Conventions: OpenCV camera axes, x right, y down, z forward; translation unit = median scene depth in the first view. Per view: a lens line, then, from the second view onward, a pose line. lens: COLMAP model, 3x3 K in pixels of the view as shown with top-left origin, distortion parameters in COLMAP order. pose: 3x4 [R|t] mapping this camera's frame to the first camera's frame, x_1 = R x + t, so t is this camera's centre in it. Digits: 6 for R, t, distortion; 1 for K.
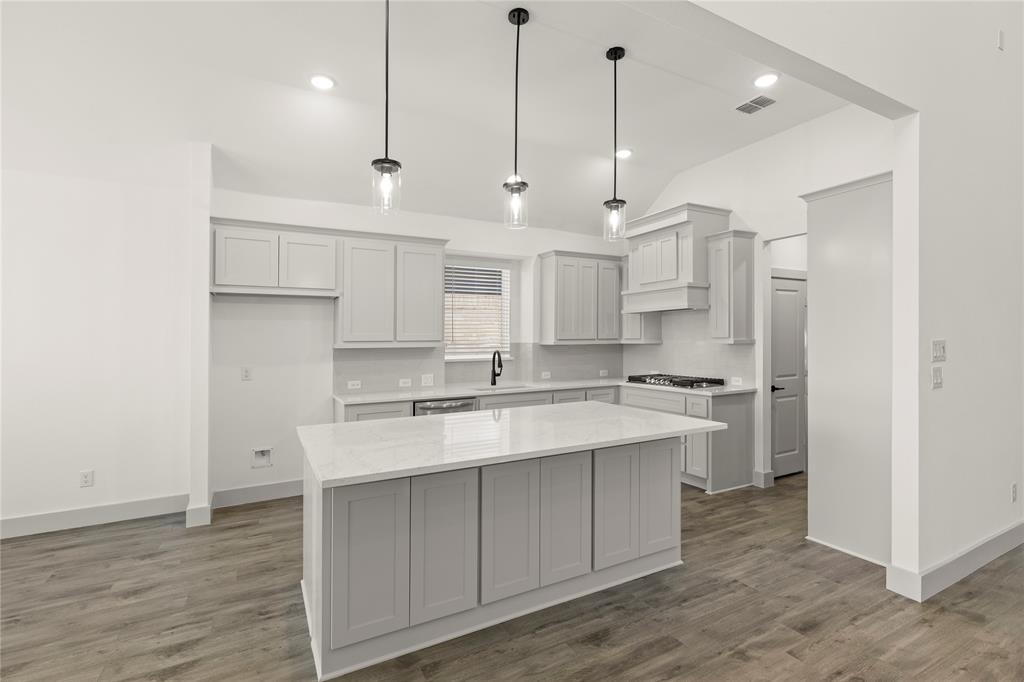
lens RADIAL K [[471.8, 0, 510.1], [0, 471.8, 336.9], [0, 0, 1]] dist [-0.000601, 0.001291]
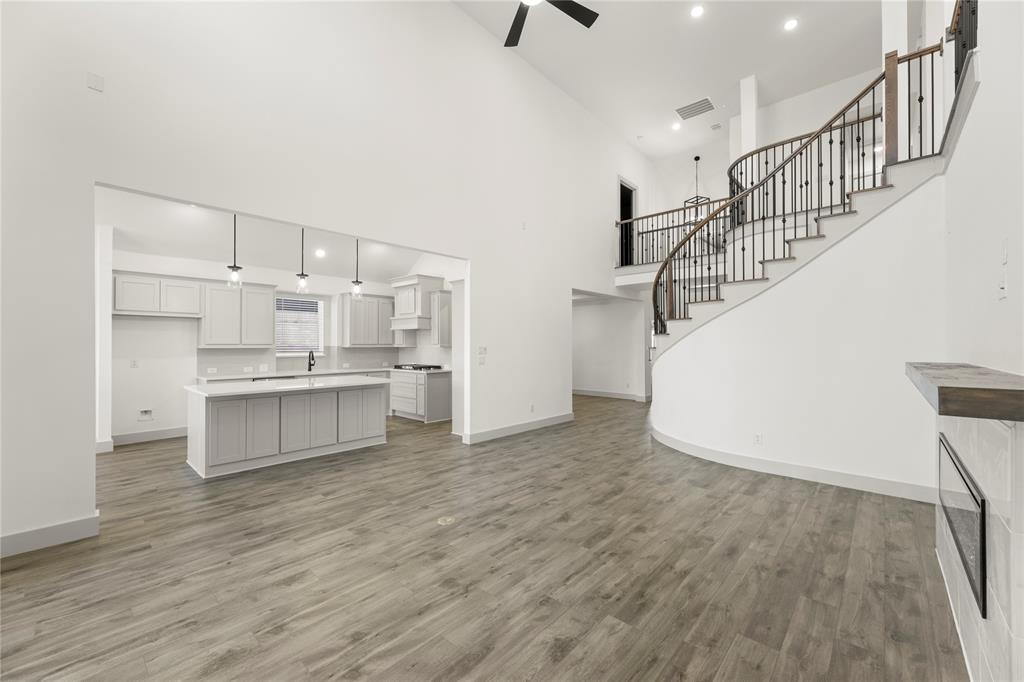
lens RADIAL K [[408.2, 0, 509.4], [0, 408.2, 350.0], [0, 0, 1]] dist [0.004125, -0.000709]
pose [[0.943794, 0.004512, 0.330503, 0.210651], [-0.010916, 0.999787, 0.017525, -0.007691], [-0.330353, -0.020148, 0.943642, -0.816397]]
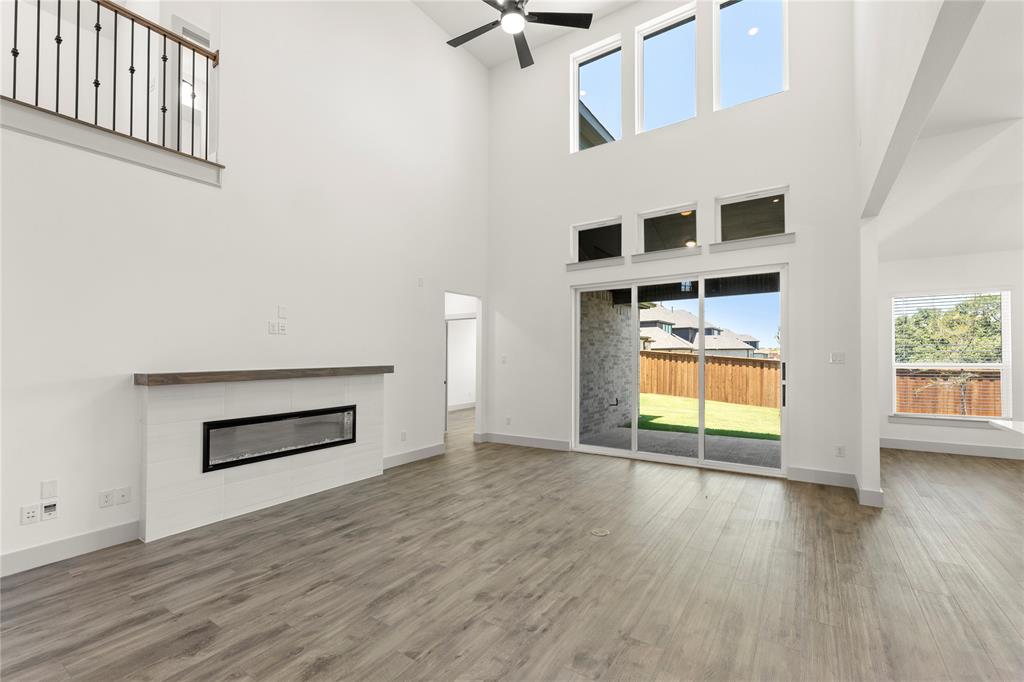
lens RADIAL K [[420.8, 0, 503.2], [0, 420.8, 350.2], [0, 0, 1]] dist [0.003610, -0.000851]
pose [[-0.892296, 0.010426, -0.451330, 0.937840], [0.019539, 0.999688, -0.015536, 0.001220], [0.451028, -0.022681, -0.892222, 0.727553]]
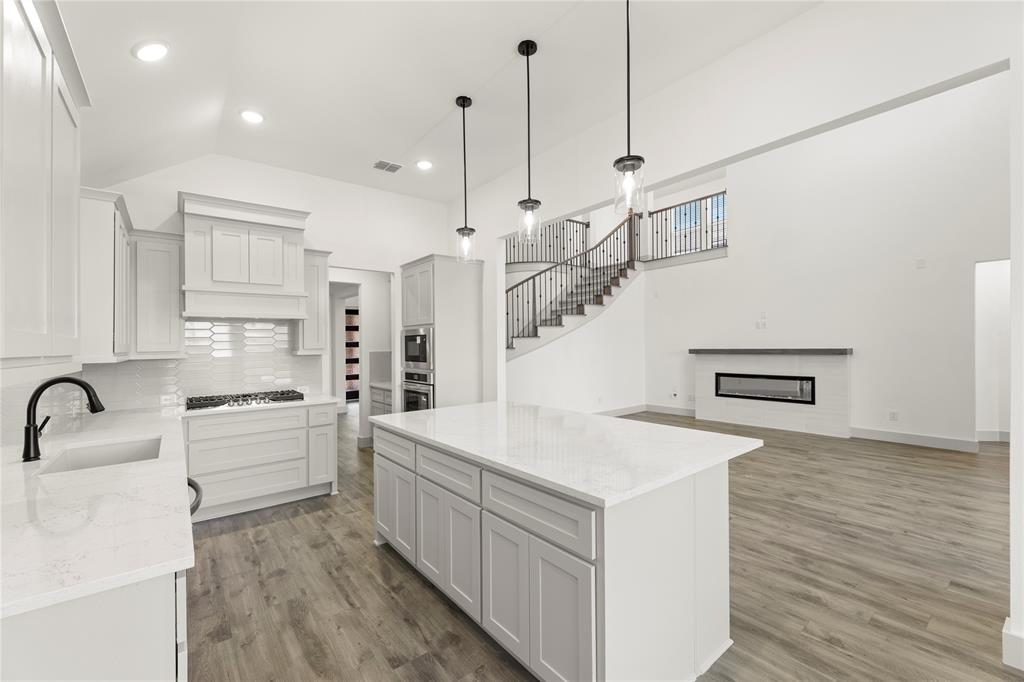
lens RADIAL K [[420.8, 0, 518.9], [0, 420.8, 341.5], [0, 0, 1]] dist [0.003610, -0.000851]
pose [[-0.186268, 0.017374, 0.982345, -0.675533], [0.012240, 0.999807, -0.015361, 0.007206], [-0.982423, 0.009163, -0.186445, 0.864167]]
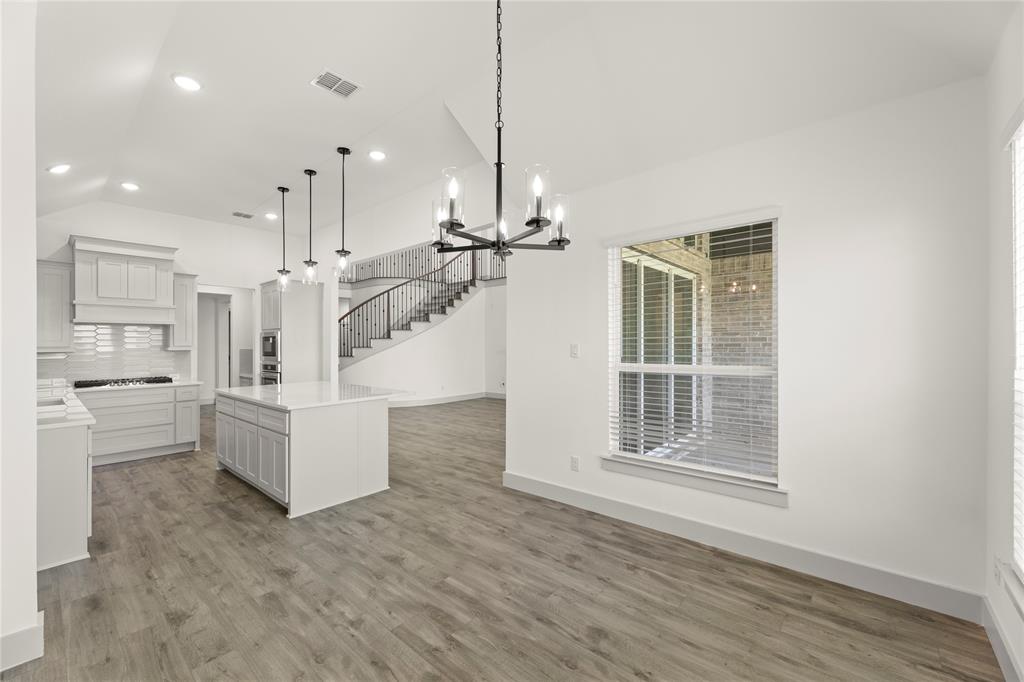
lens RADIAL K [[408.2, 0, 509.9], [0, 408.2, 343.4], [0, 0, 1]] dist [0.004125, -0.000709]
pose [[-0.350284, 0.011601, 0.936572, -1.302115], [0.004963, 0.999932, -0.010529, 0.015477], [-0.936630, 0.000960, -0.350318, 0.589005]]
